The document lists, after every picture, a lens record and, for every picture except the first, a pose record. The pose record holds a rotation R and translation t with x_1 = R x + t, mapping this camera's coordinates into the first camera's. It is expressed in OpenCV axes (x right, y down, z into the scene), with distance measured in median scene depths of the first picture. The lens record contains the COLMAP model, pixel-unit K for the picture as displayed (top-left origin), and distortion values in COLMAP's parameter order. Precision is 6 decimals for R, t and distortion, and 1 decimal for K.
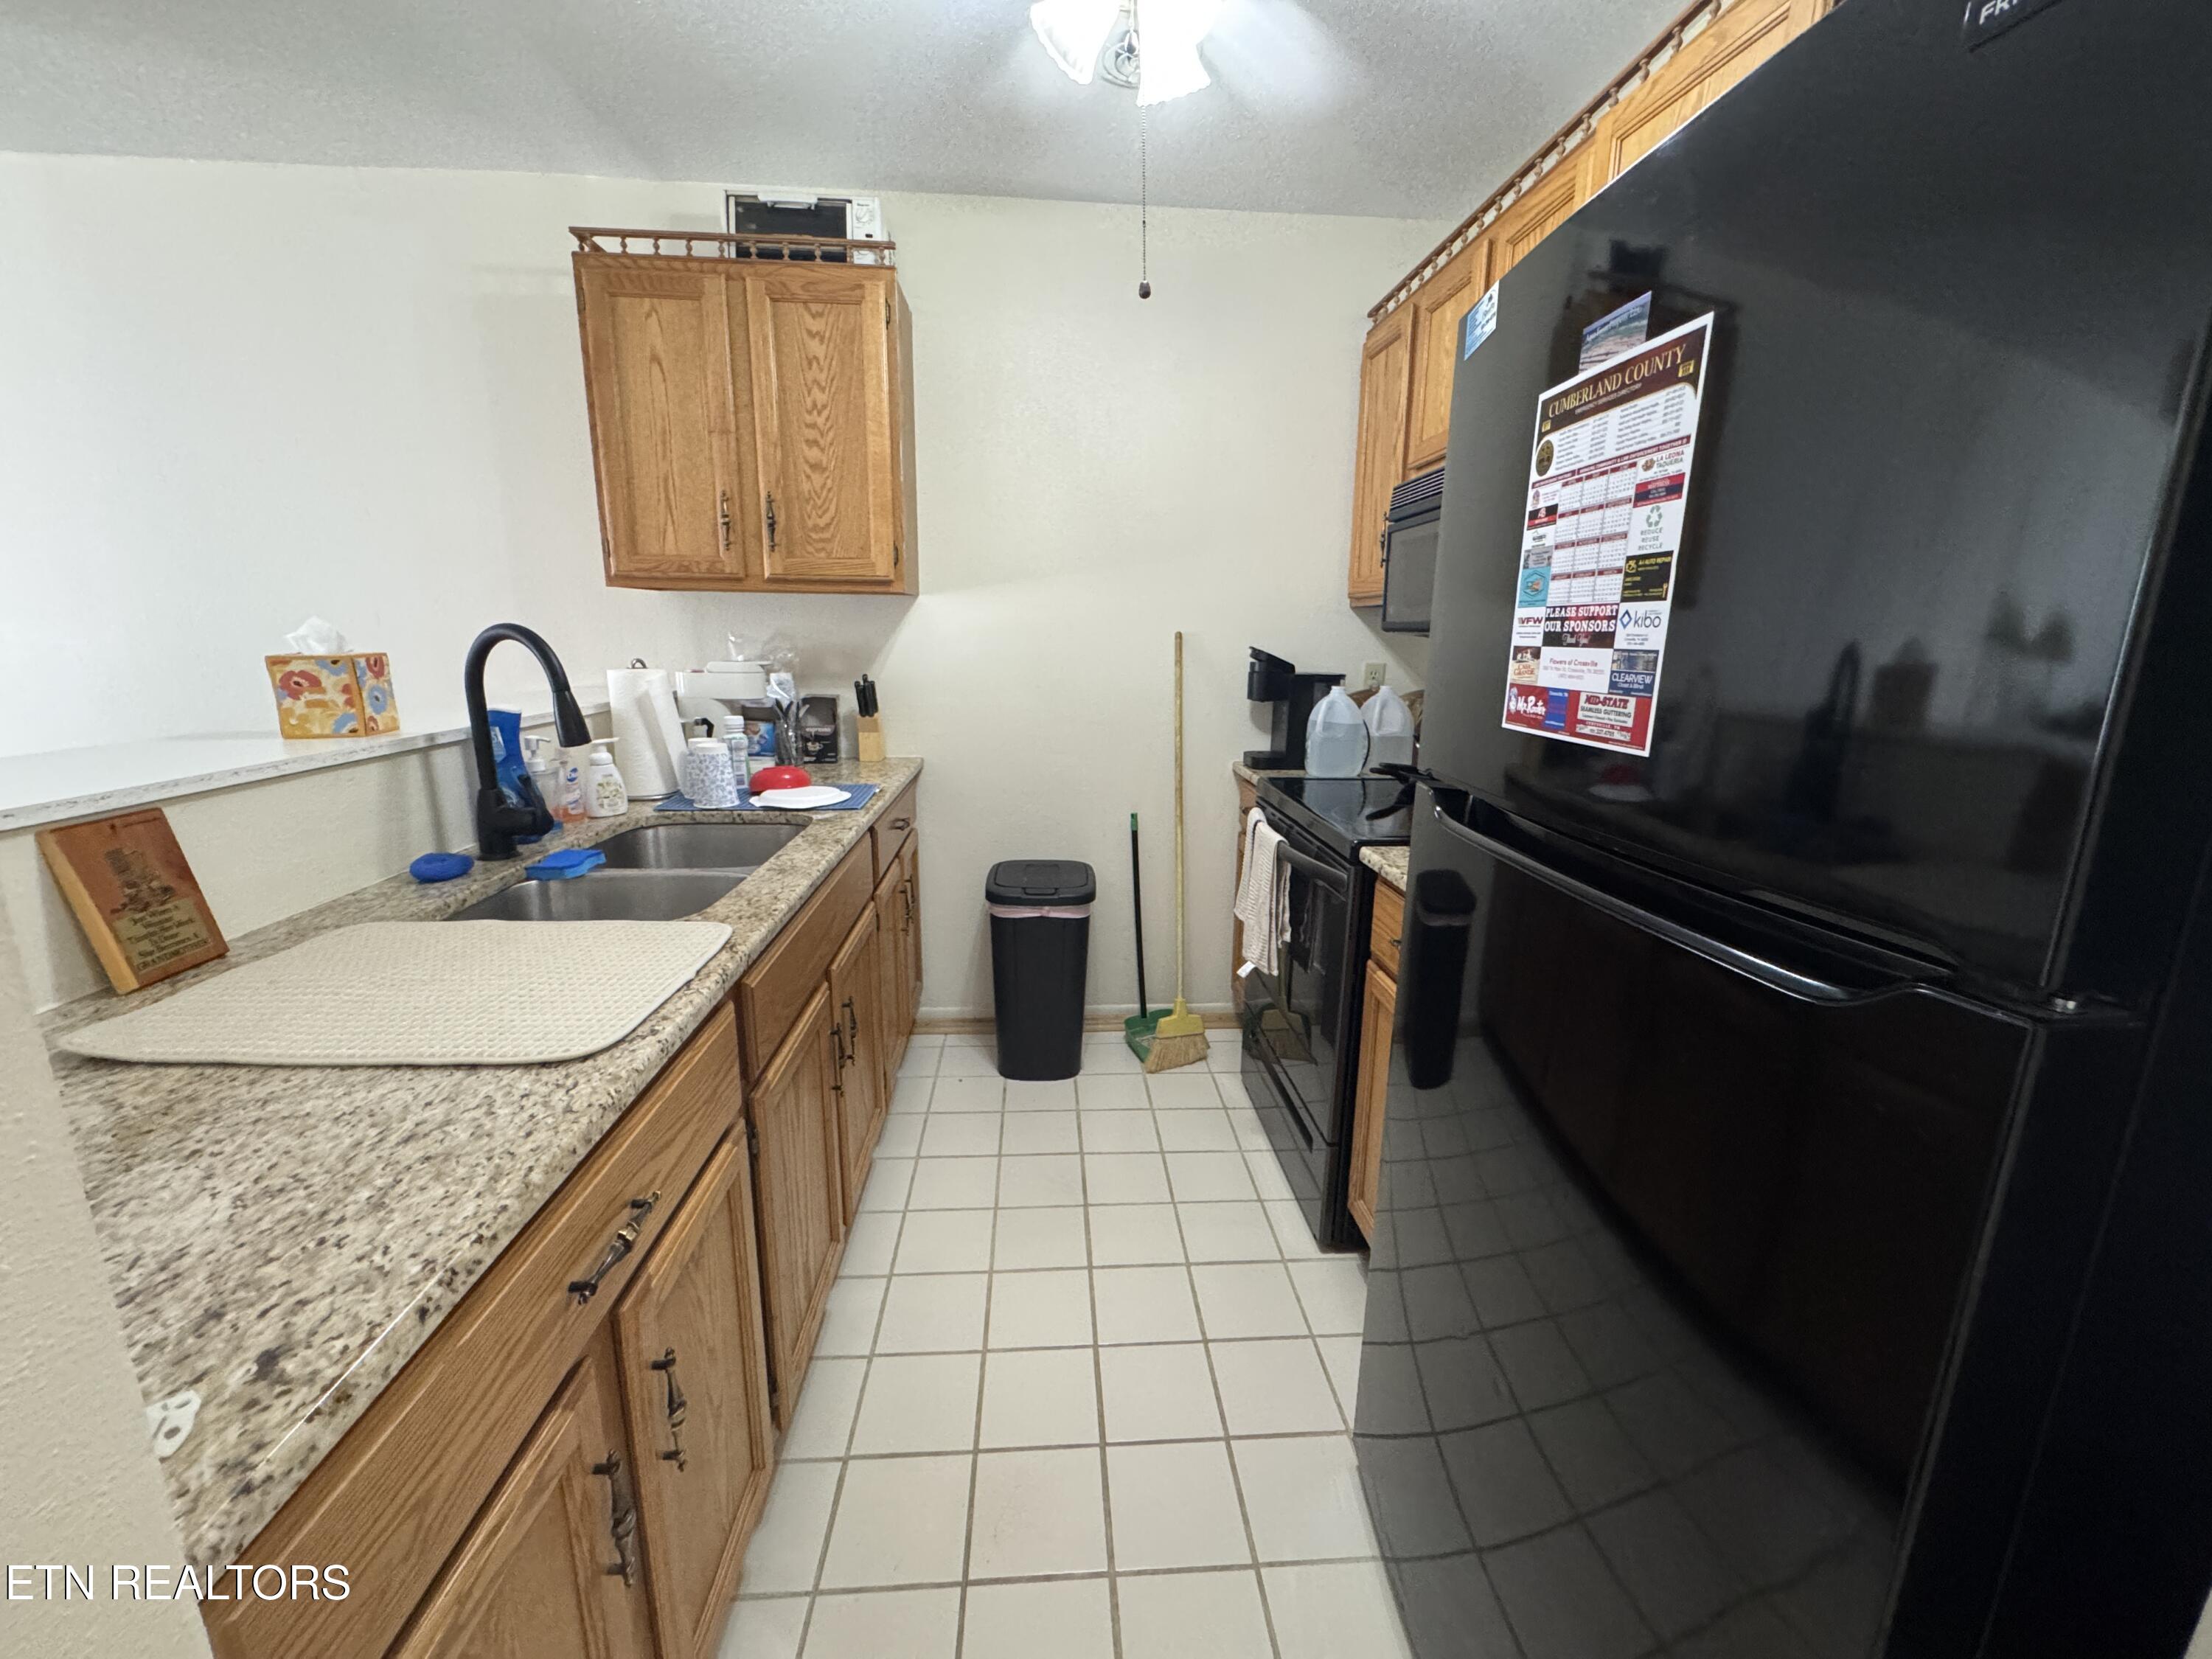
lens RADIAL K [[884.1, 0, 1103.5], [0, 884.1, 826.6], [0, 0, 1]] dist [-0.002409, -0.000133]
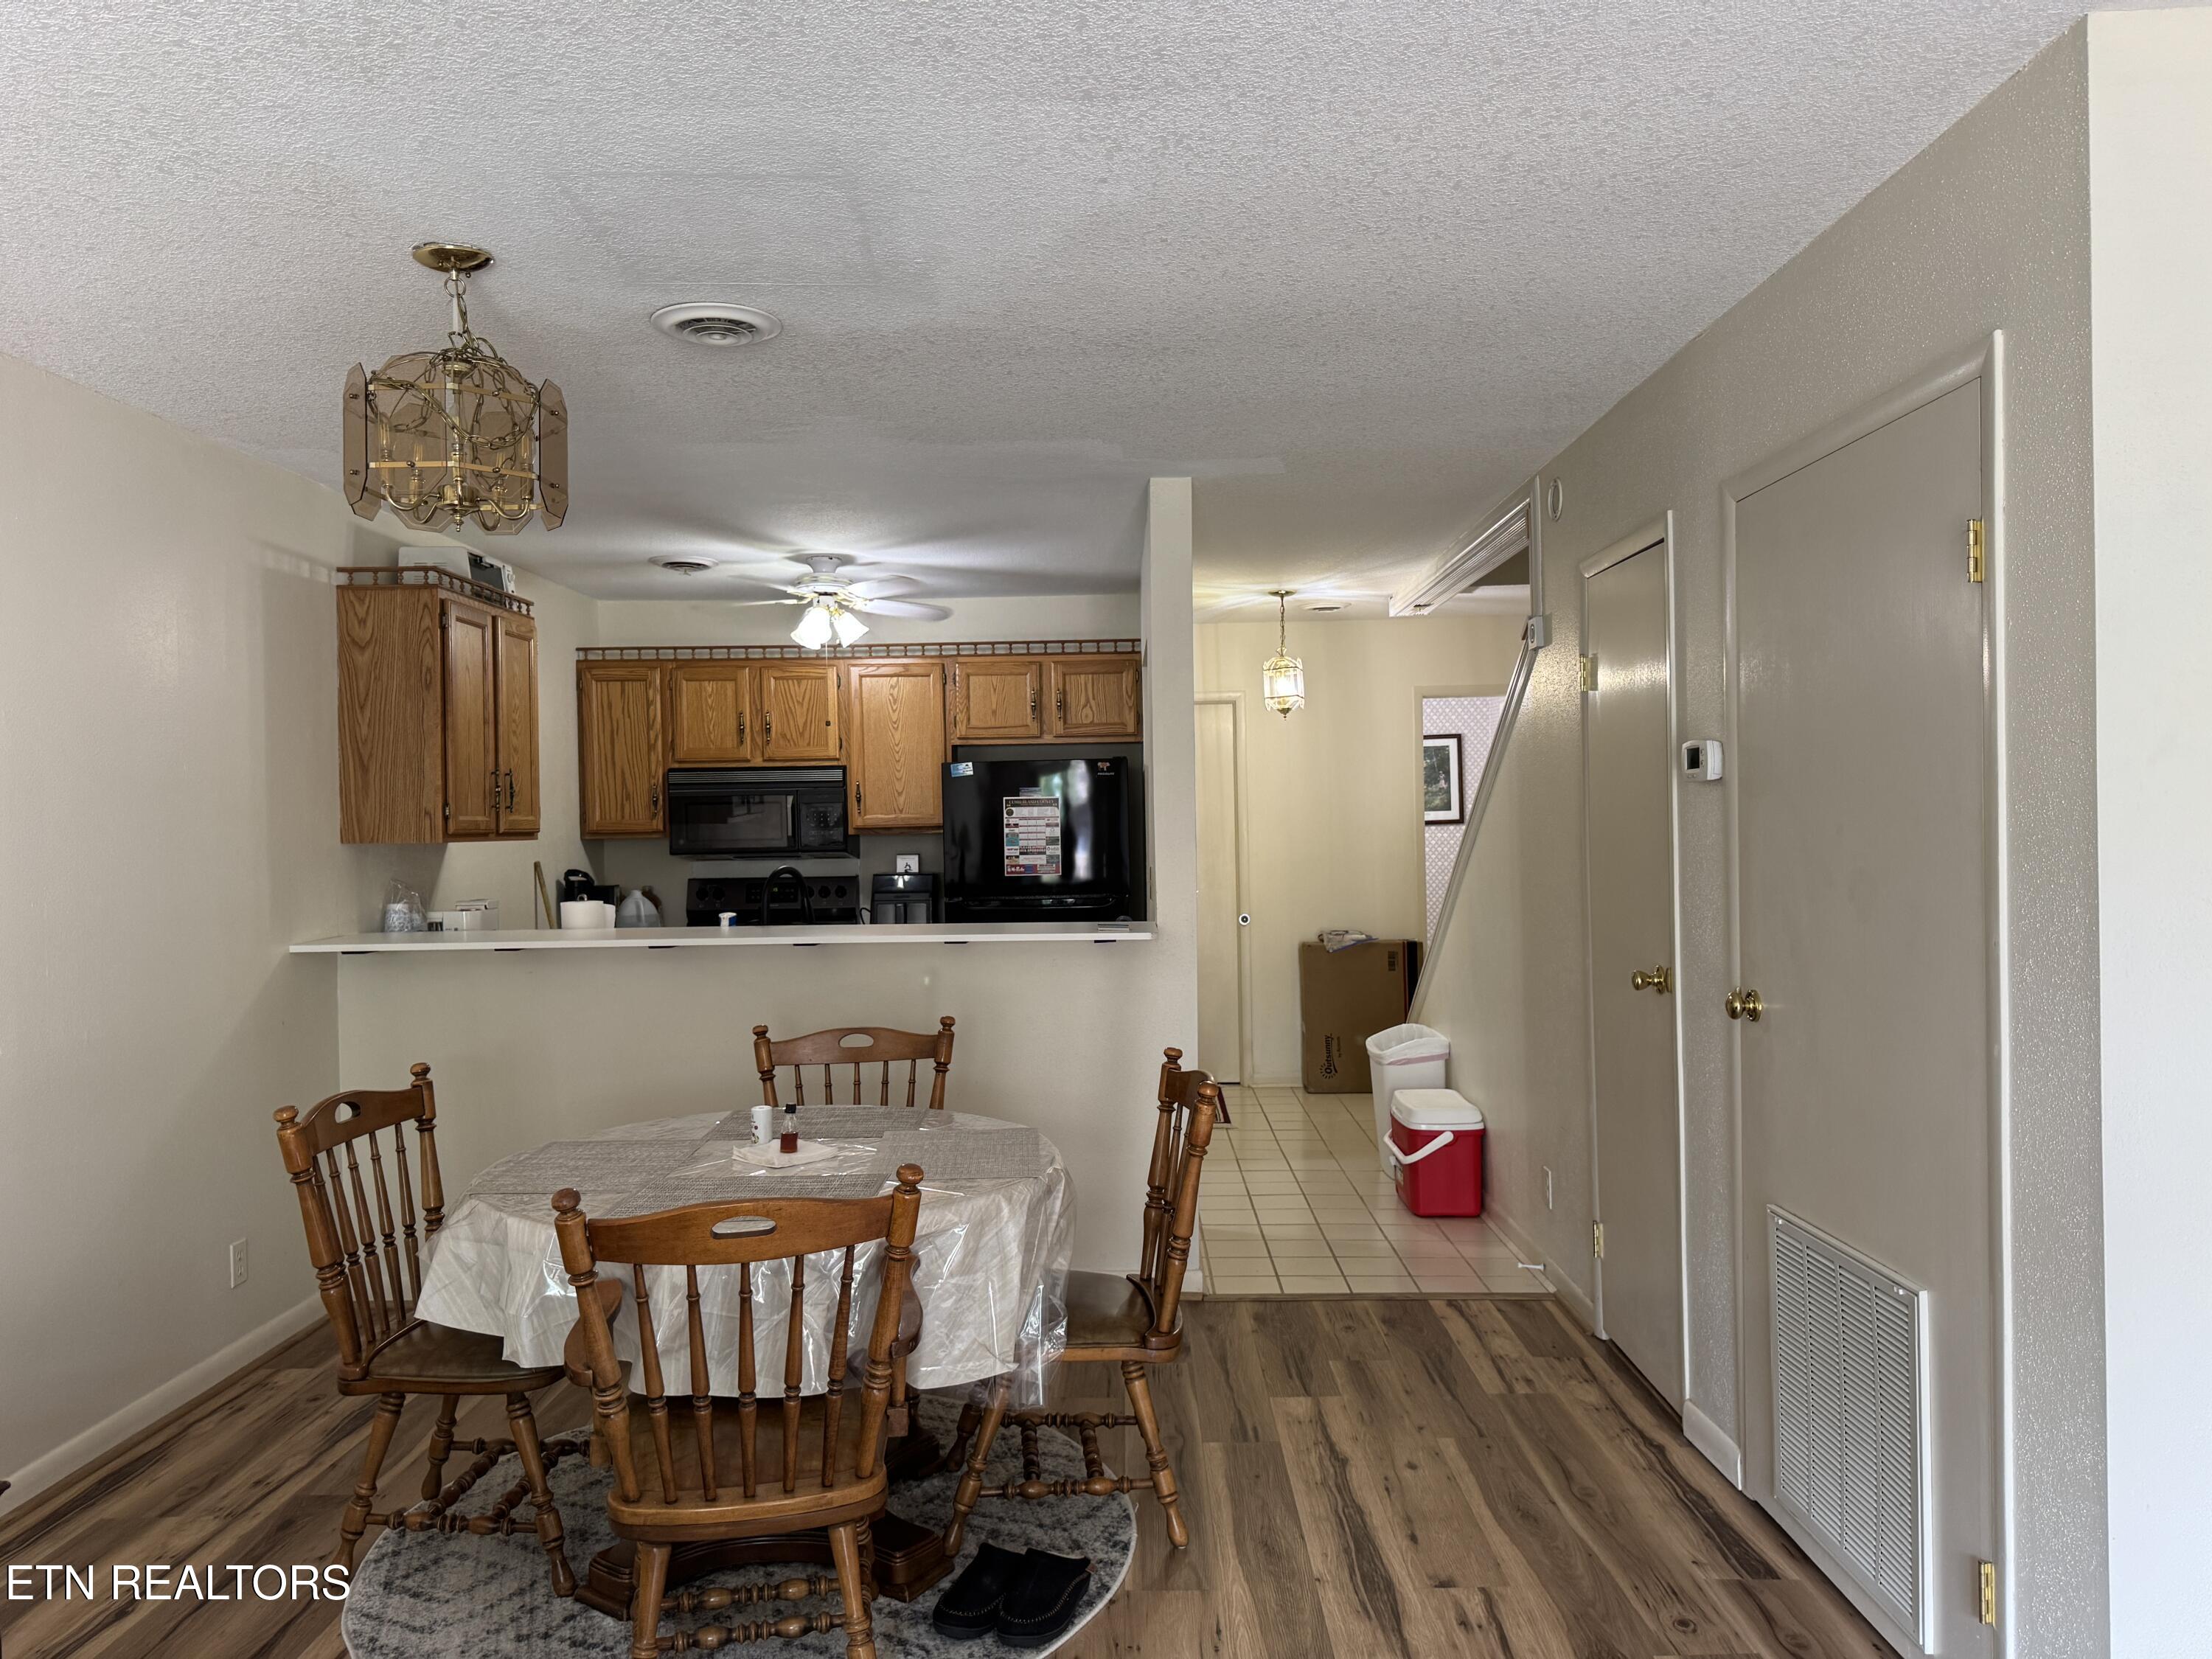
lens RADIAL K [[1544.6, 0, 1105.7], [0, 1544.6, 828.8], [0, 0, 1]] dist [0.002168, 0.000091]
pose [[0.070950, -0.024699, 0.997174, -7.098561], [0.234593, 0.972066, 0.007386, -0.293430], [-0.969501, 0.233406, 0.074762, 0.009039]]
